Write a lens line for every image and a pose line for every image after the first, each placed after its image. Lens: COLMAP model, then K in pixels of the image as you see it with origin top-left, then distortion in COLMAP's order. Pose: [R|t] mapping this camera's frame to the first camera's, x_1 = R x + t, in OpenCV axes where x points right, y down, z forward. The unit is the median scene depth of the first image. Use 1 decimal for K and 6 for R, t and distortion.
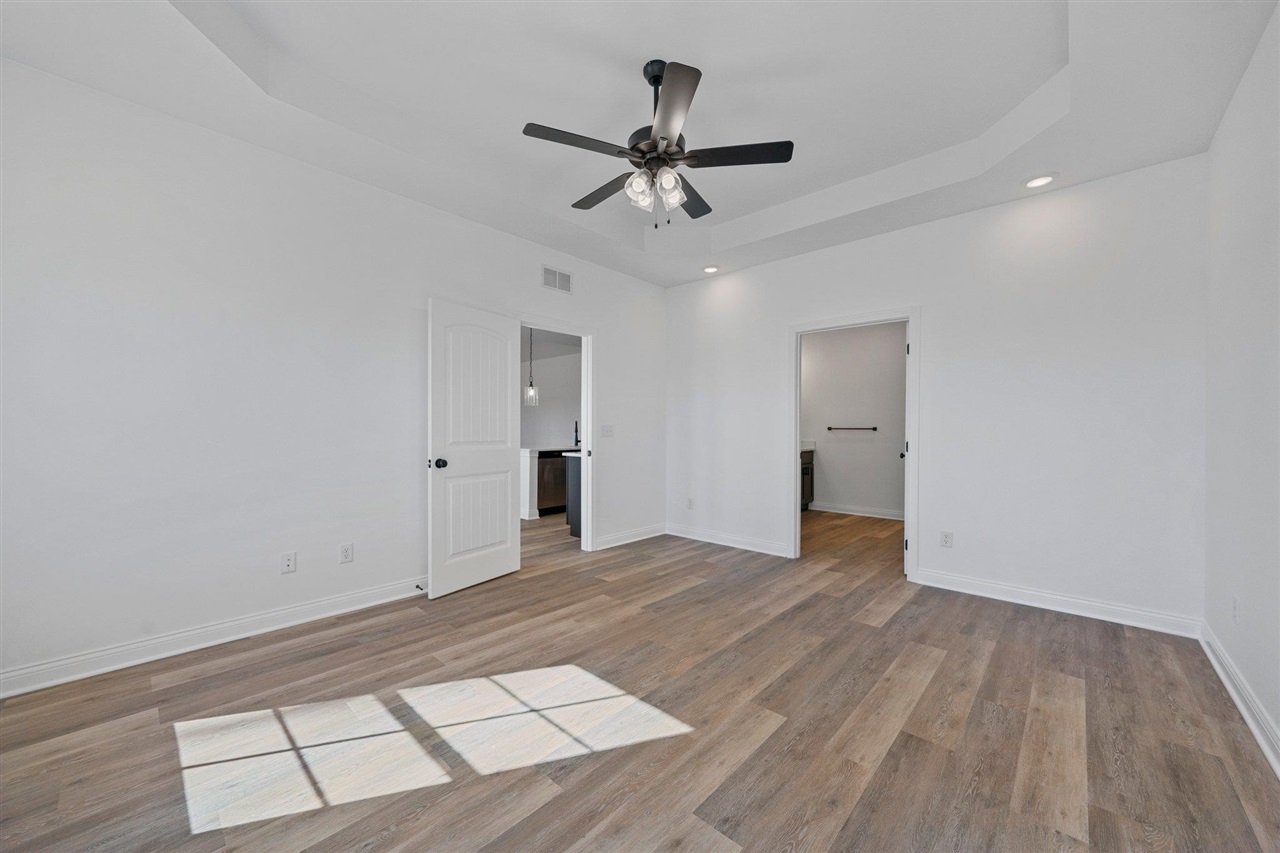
lens RADIAL K [[498.3, 0, 641.3], [0, 498.3, 427.0], [0, 0, 1]] dist [-0.000334, -0.000330]
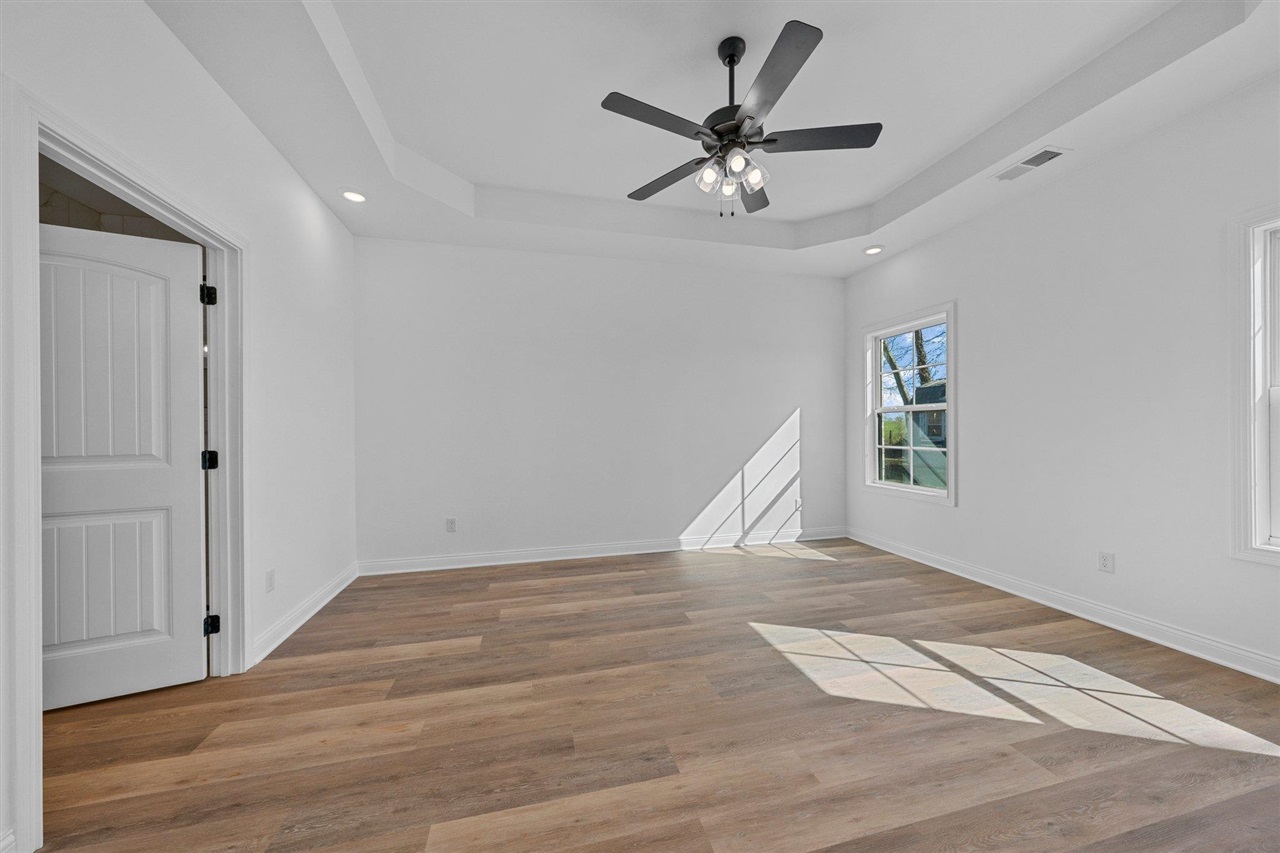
lens RADIAL K [[464.6, 0, 633.8], [0, 464.6, 429.3], [0, 0, 1]] dist [-0.001557, 0.000058]
pose [[-0.842591, 0.000244, 0.538555, -0.292826], [0.000301, 1.000000, 0.000017, 0.006415], [-0.538554, 0.000176, -0.842591, 1.887497]]
